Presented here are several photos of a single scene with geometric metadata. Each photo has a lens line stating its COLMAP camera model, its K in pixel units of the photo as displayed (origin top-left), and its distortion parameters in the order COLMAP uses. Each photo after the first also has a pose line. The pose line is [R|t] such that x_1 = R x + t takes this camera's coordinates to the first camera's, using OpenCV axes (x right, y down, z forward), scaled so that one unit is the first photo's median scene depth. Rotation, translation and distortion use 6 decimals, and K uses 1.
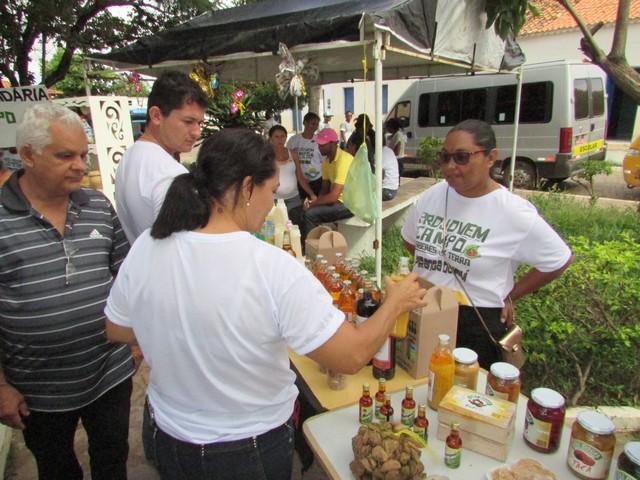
lens RADIAL K [[455.5, 0, 320.0], [0, 455.5, 240.0], [0, 0, 1]] dist [-0.020025, 0.006355]
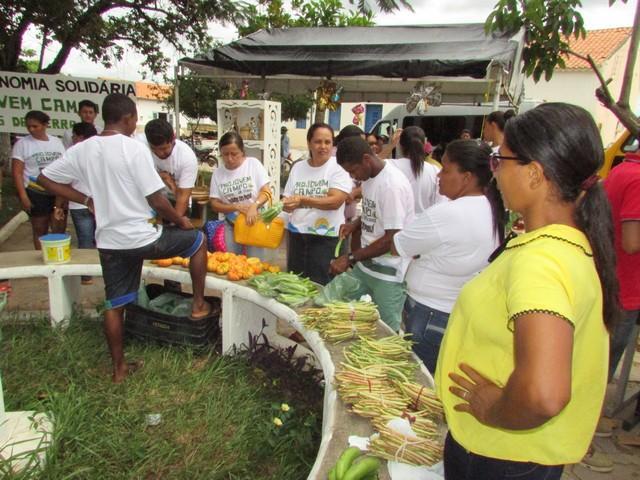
lens RADIAL K [[450.8, 0, 320.0], [0, 450.8, 240.0], [0, 0, 1]] dist [0.005335, -0.002239]
pose [[0.979546, 0.025979, 0.199535, -0.379006], [-0.020150, 0.999310, -0.031185, 0.056290], [-0.200208, 0.026527, 0.979394, -0.124432]]
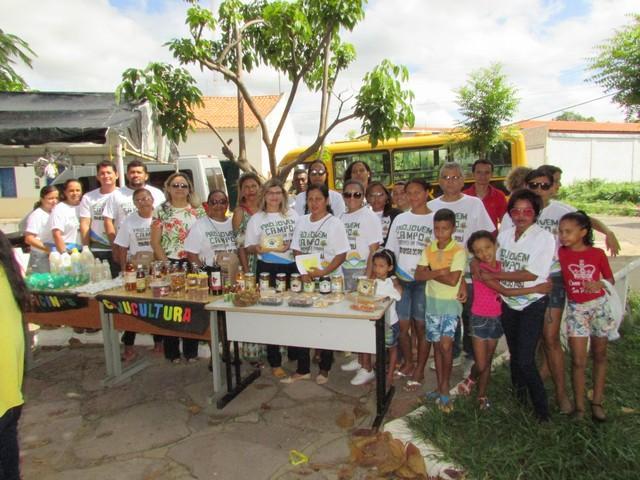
lens RADIAL K [[455.5, 0, 320.0], [0, 455.5, 240.0], [0, 0, 1]] dist [-0.020025, 0.006355]
pose [[0.703332, -0.081717, 0.706149, -0.290051], [0.203170, 0.975042, -0.089527, 0.087271], [-0.681209, 0.206436, 0.702381, -0.274796]]
